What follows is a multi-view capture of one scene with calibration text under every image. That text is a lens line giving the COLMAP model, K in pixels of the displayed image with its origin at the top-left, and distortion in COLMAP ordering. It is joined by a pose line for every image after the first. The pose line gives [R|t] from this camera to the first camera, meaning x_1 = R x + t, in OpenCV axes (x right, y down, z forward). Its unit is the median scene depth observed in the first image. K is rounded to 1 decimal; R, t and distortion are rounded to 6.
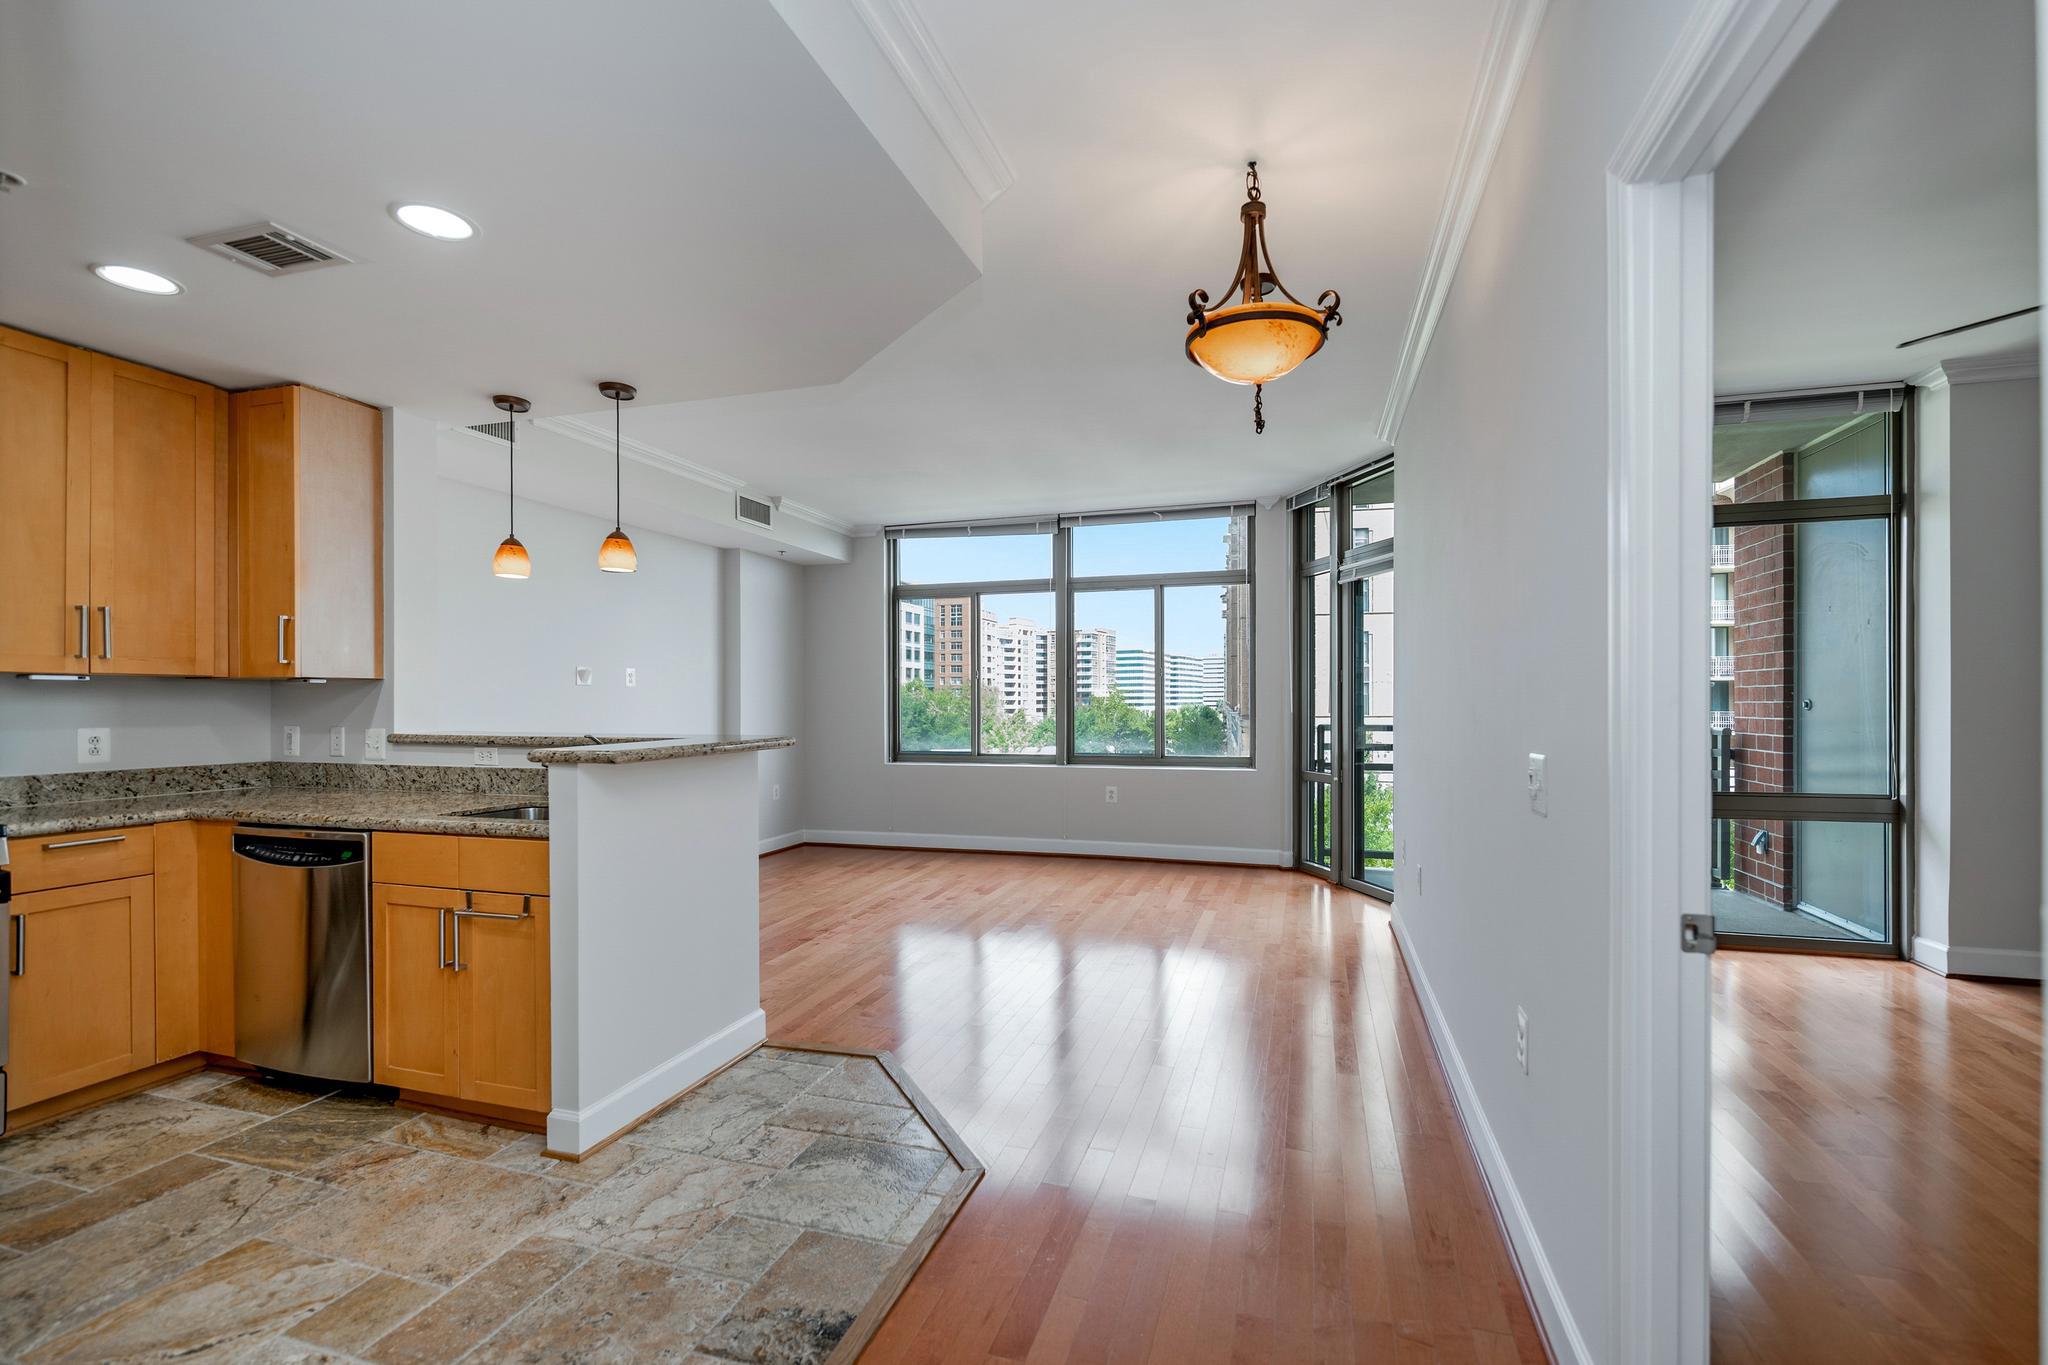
lens RADIAL K [[873.0, 0, 1079.4], [0, 873.0, 698.8], [0, 0, 1]] dist [-0.015415, 0.002026]
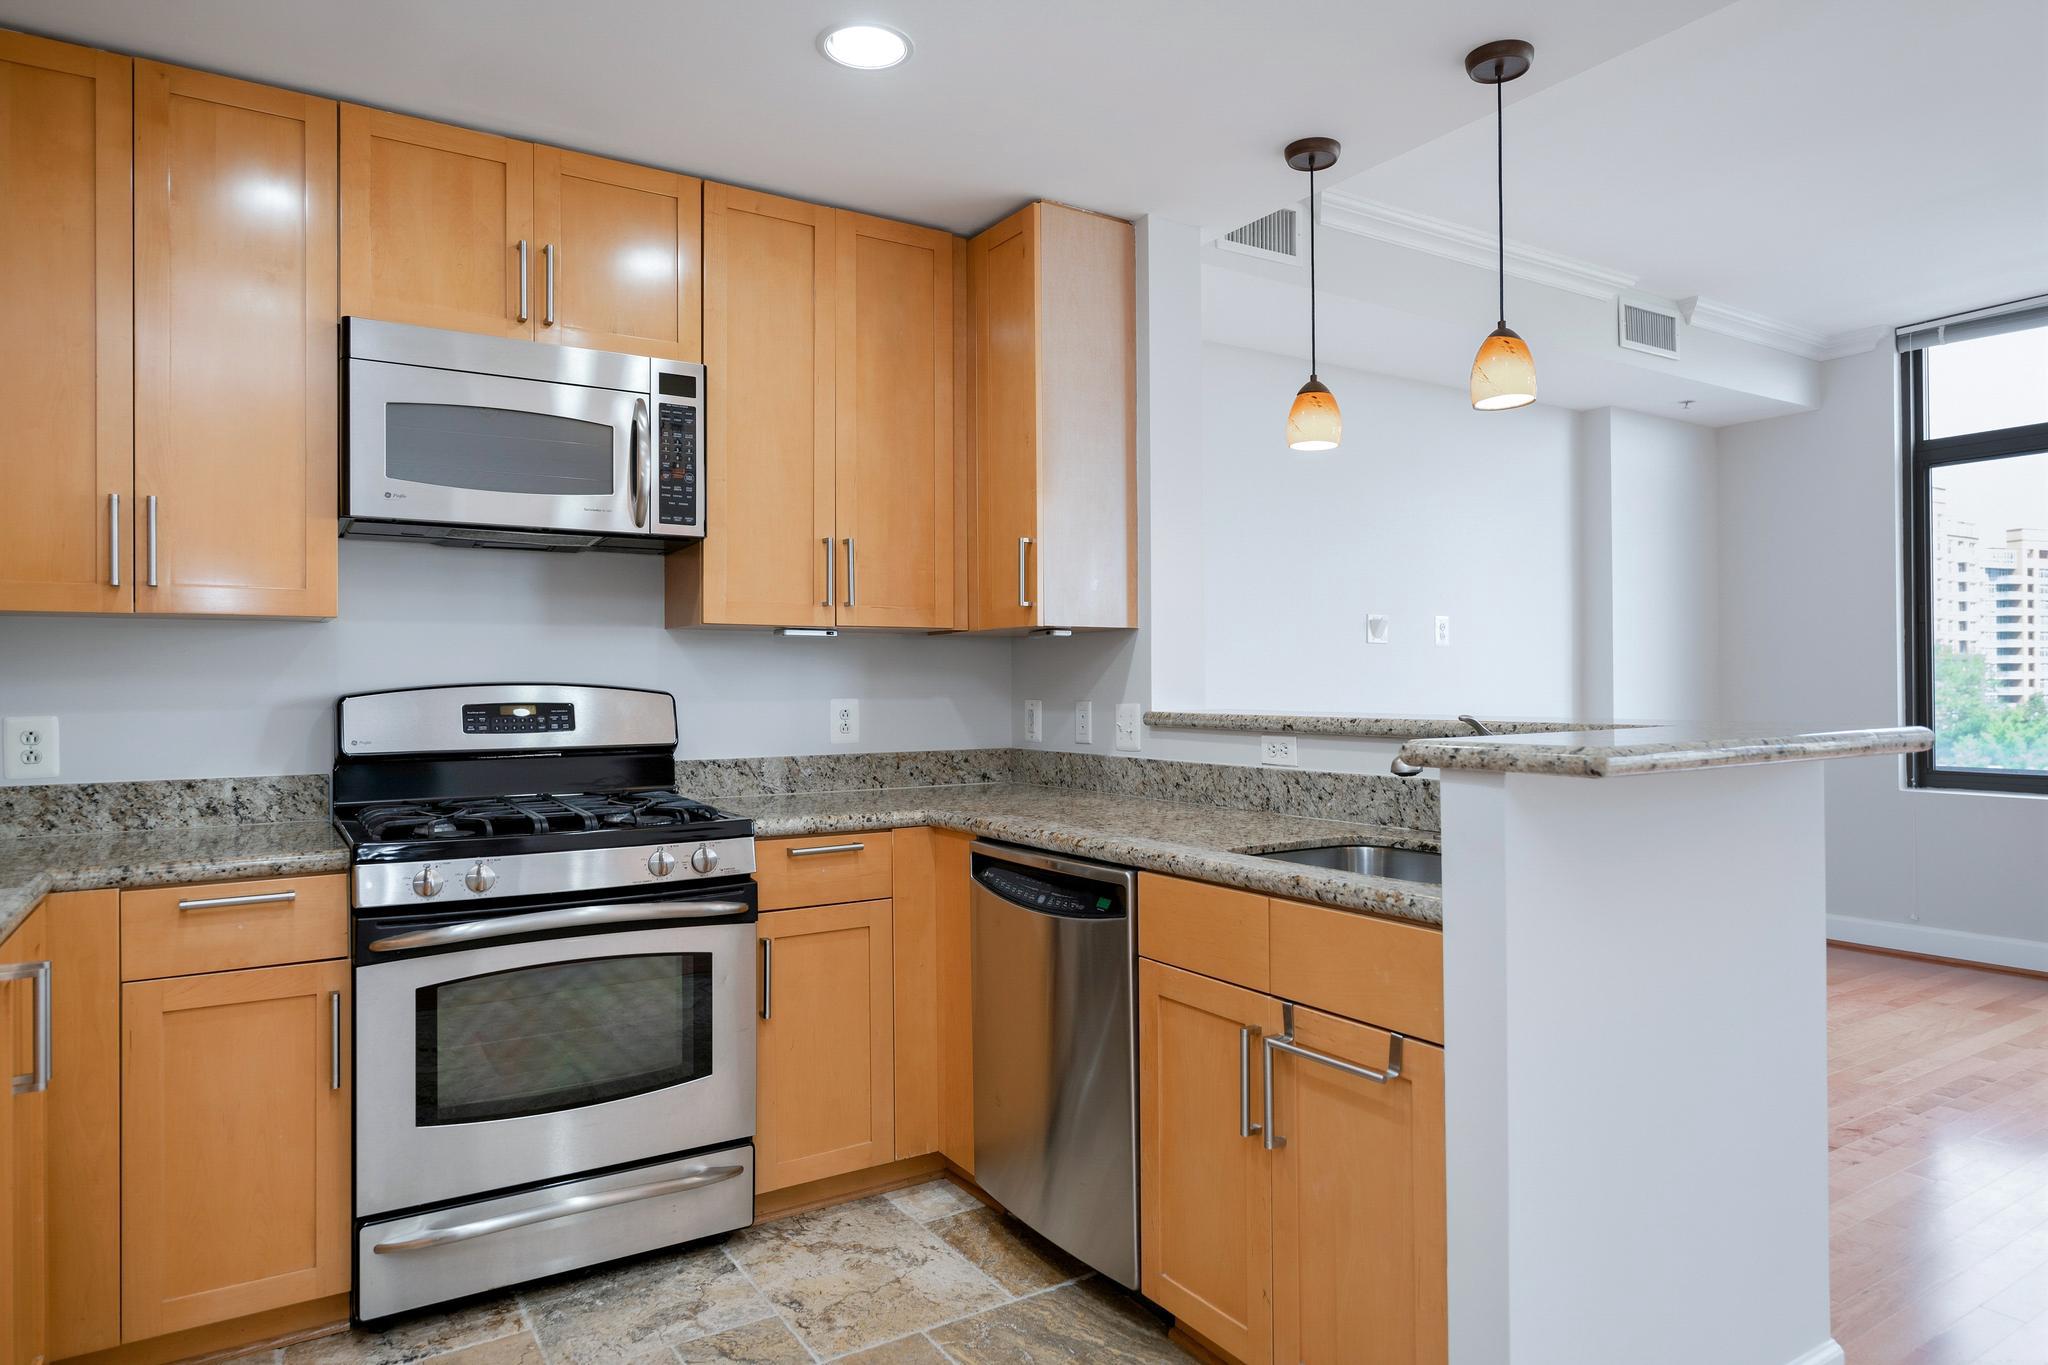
lens RADIAL K [[1278.3, 0, 1050.8], [0, 1278.3, 676.4], [0, 0, 1]] dist [0.003537, 0.005420]
pose [[0.750220, -0.006058, -0.661161, -0.167854], [0.004957, 0.999981, -0.003537, 0.013365], [0.661170, -0.000624, 0.750236, 0.178606]]
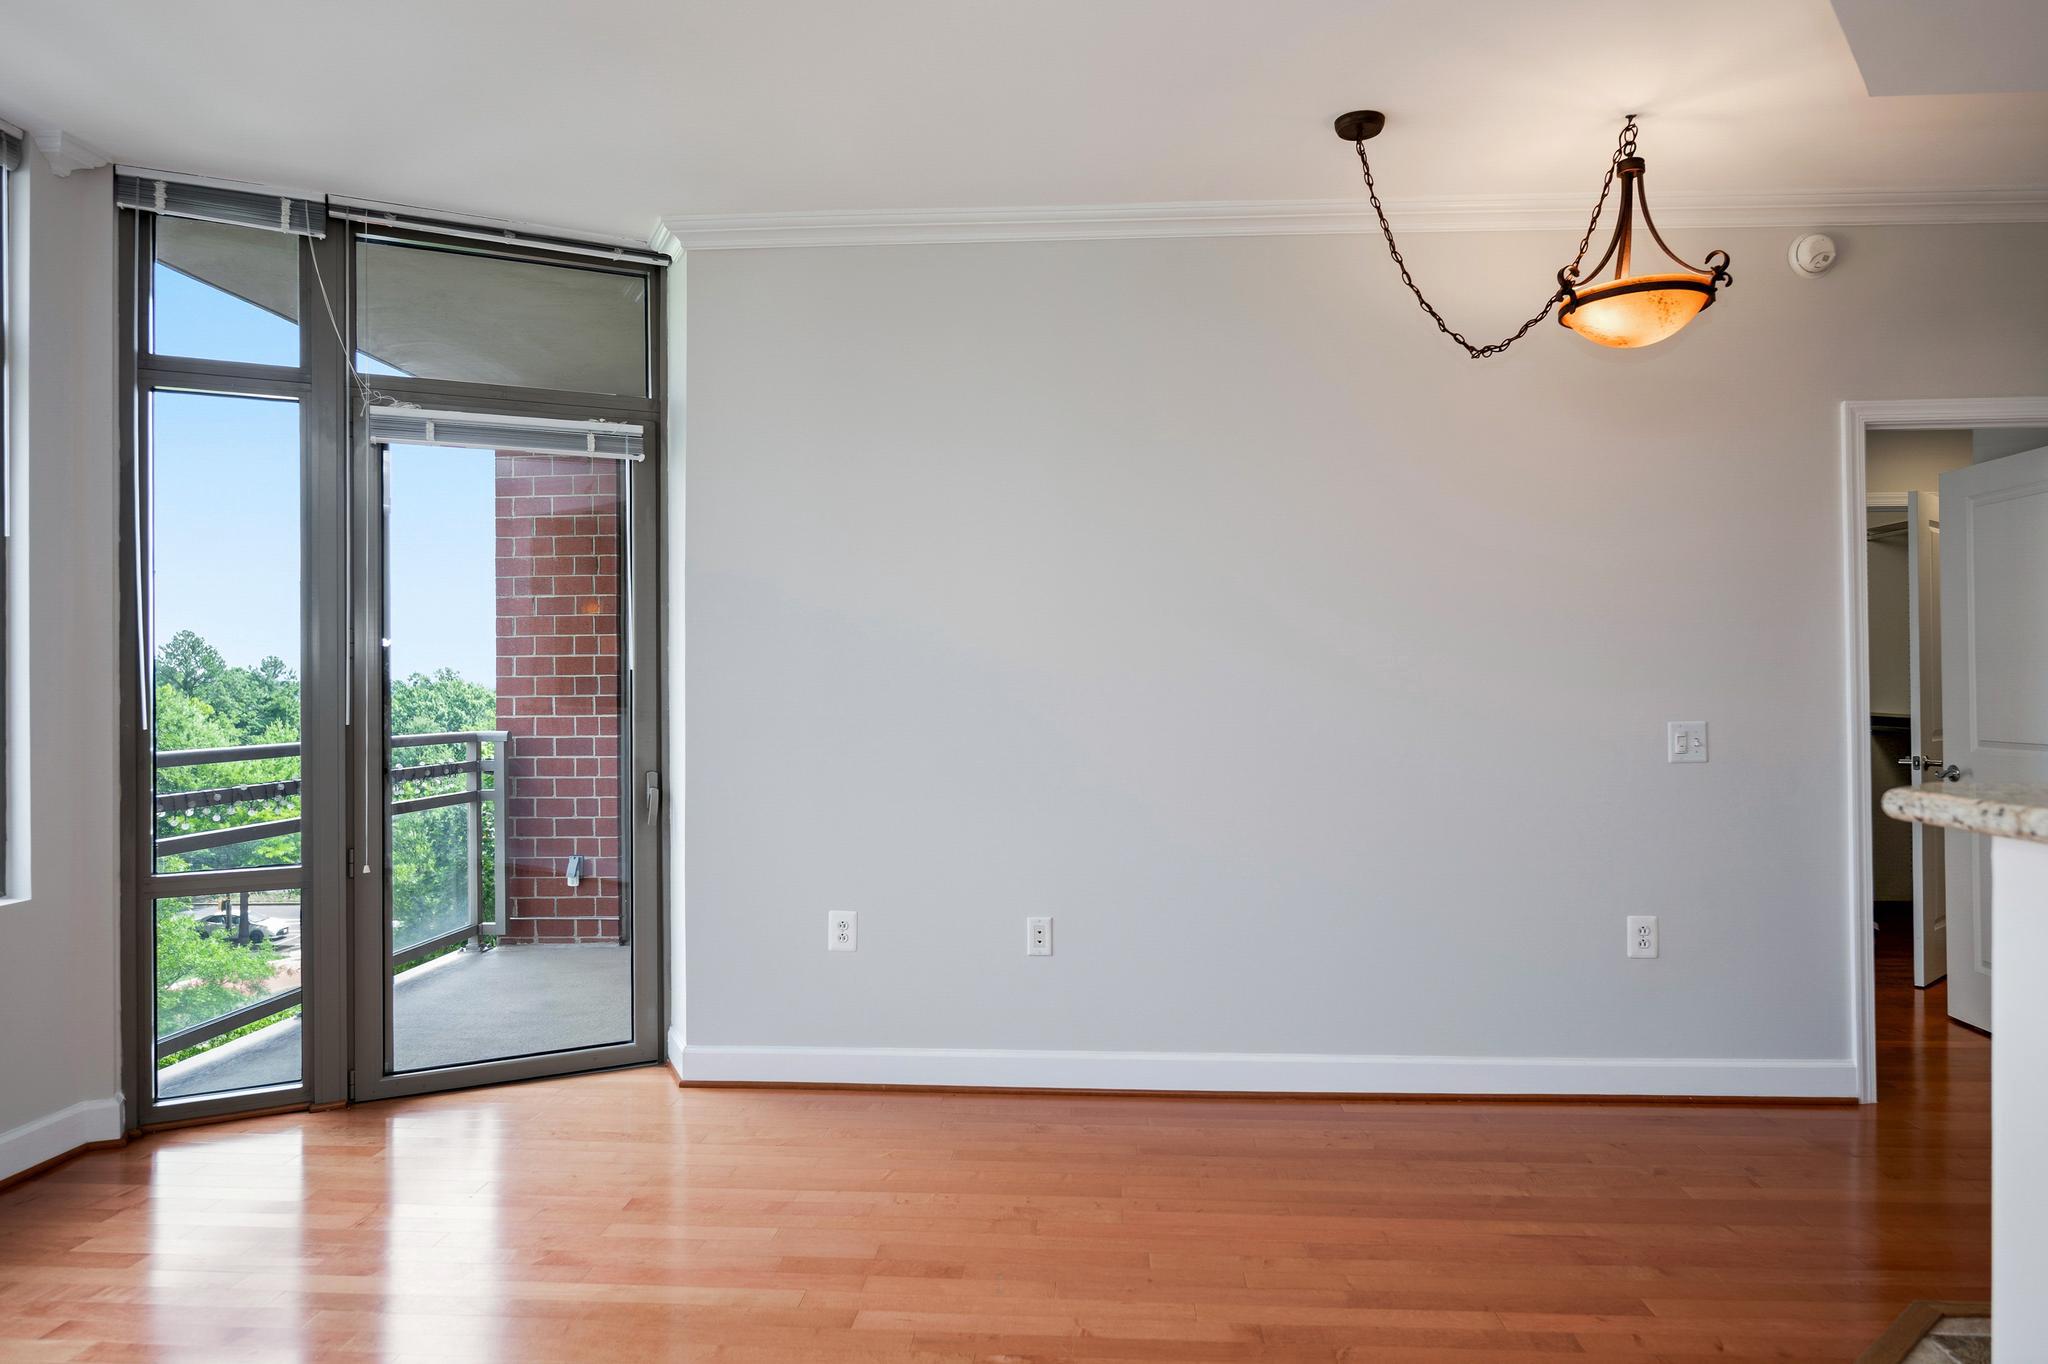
lens RADIAL K [[1256.2, 0, 1030.4], [0, 1256.2, 678.9], [0, 0, 1]] dist [-0.002303, -0.007713]
pose [[-0.181385, 0.008184, 0.983378, -0.585305], [0.006774, 0.999952, -0.007072, -0.002006], [-0.983389, 0.005379, -0.181432, 1.063873]]
